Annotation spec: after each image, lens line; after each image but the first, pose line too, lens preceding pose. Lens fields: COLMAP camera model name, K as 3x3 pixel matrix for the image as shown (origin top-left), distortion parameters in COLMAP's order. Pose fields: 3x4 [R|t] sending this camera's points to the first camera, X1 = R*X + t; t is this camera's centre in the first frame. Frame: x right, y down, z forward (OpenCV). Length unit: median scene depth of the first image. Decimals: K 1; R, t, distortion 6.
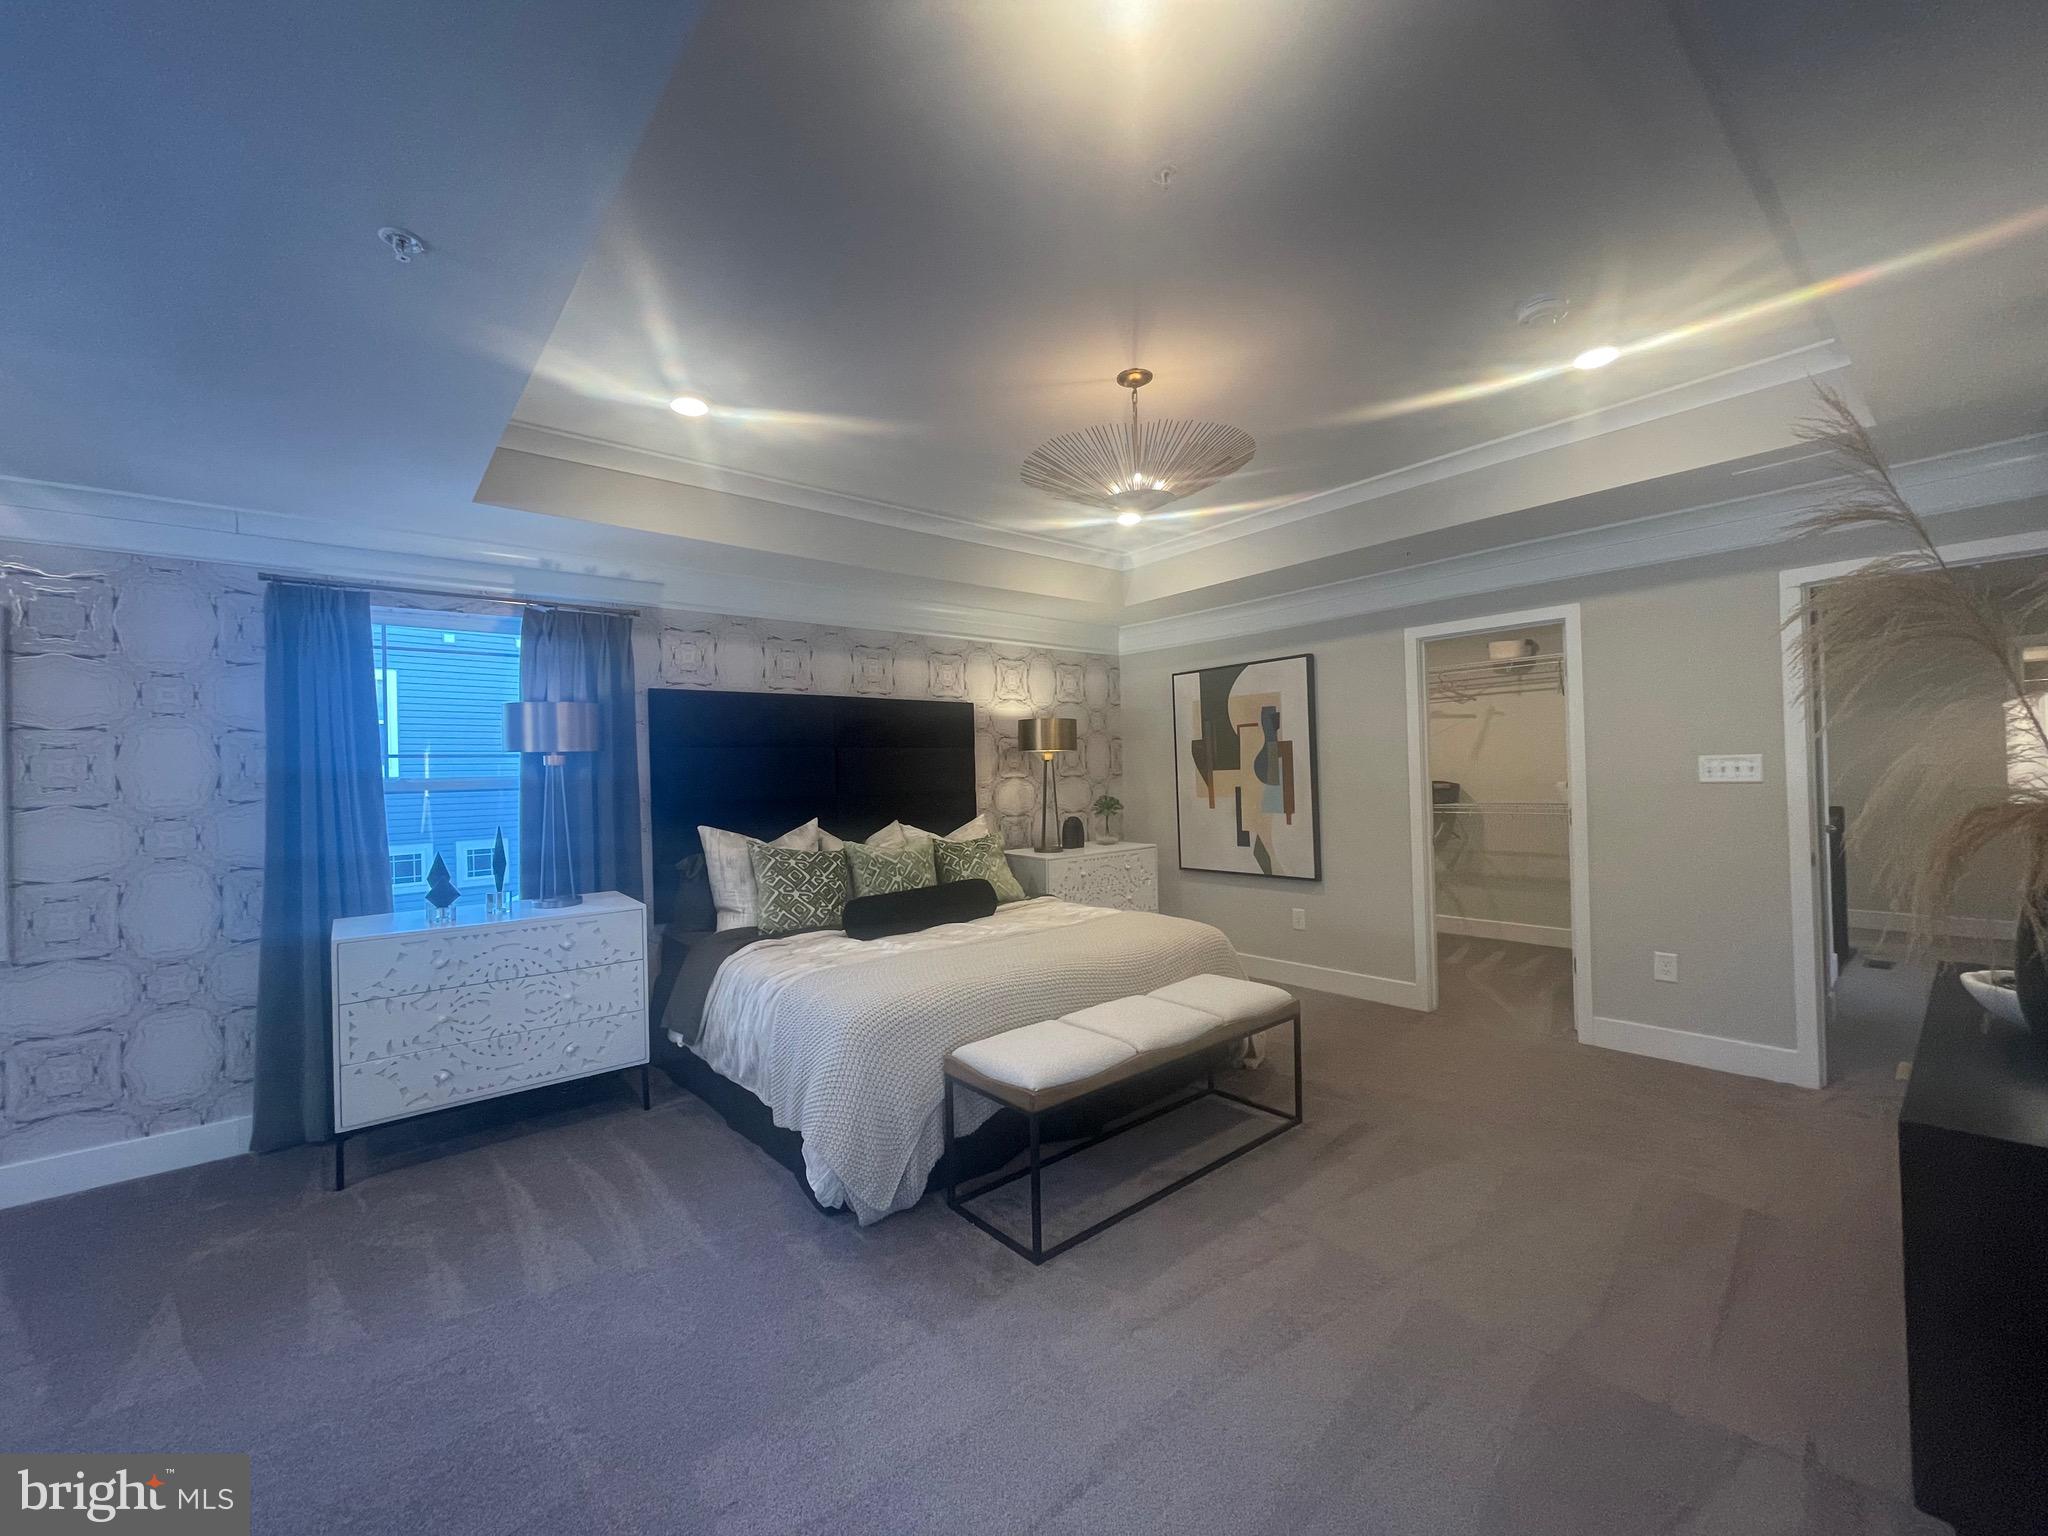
lens RADIAL K [[827.1, 0, 1032.2], [0, 827.1, 773.4], [0, 0, 1]] dist [0.006199, -0.000176]
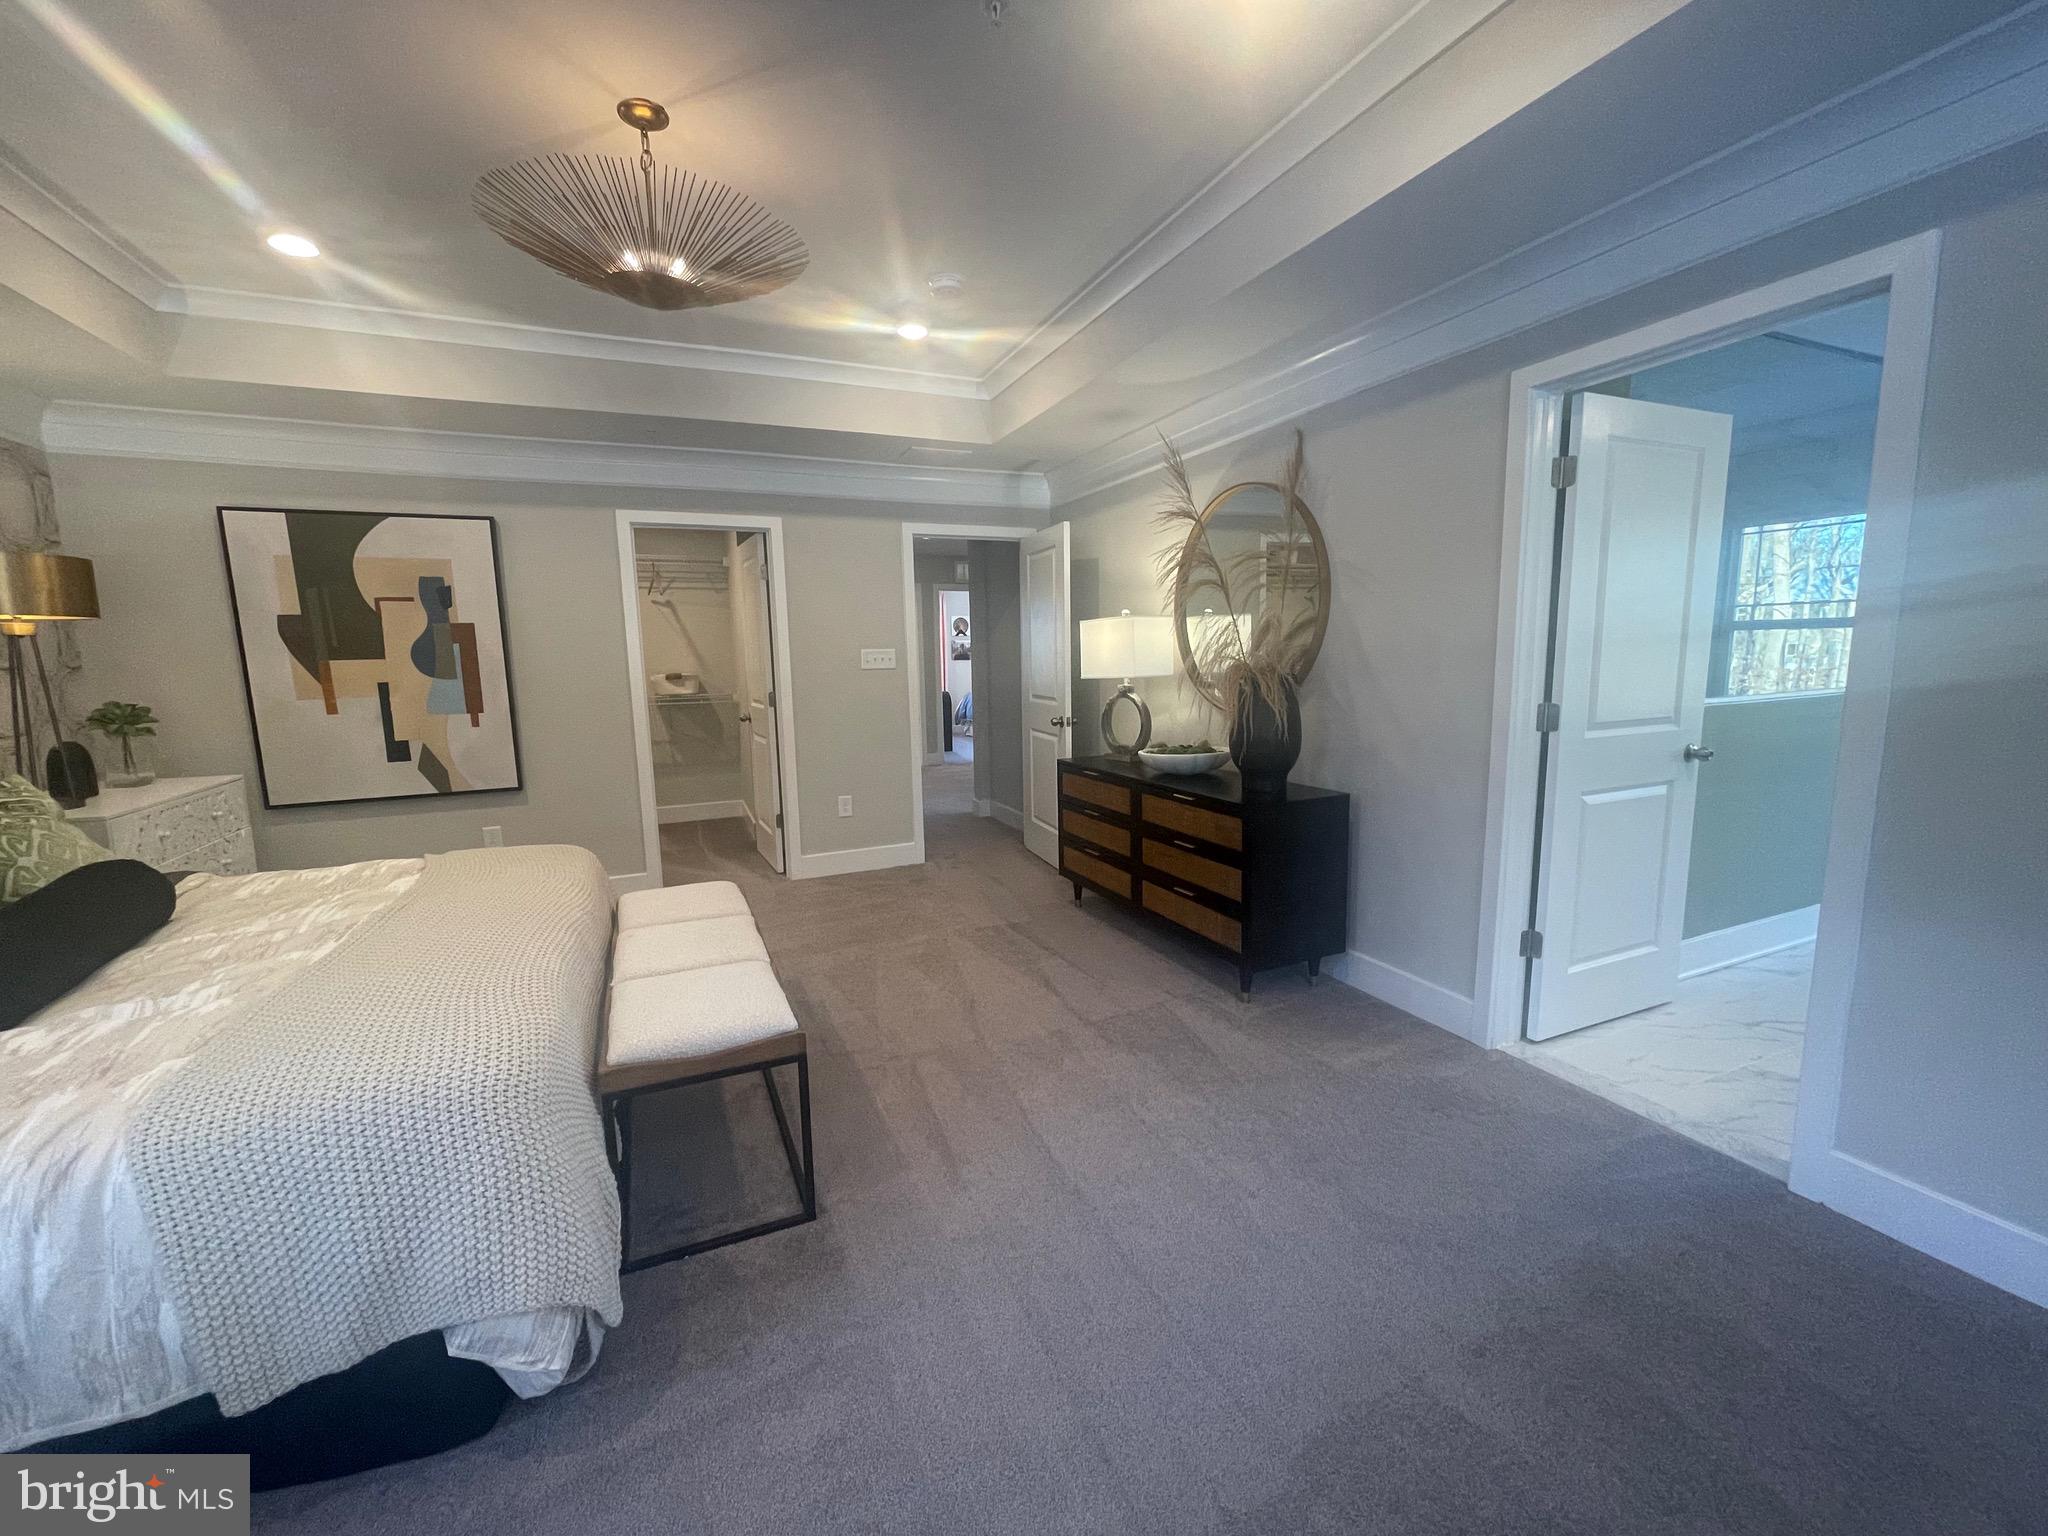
lens RADIAL K [[827.1, 0, 1009.8], [0, 827.1, 766.4], [0, 0, 1]] dist [0.006199, -0.000176]
pose [[0.291389, -0.109554, 0.950311, -0.333697], [0.012648, 0.993775, 0.110686, 0.017249], [-0.956521, -0.020233, 0.290961, 0.271674]]
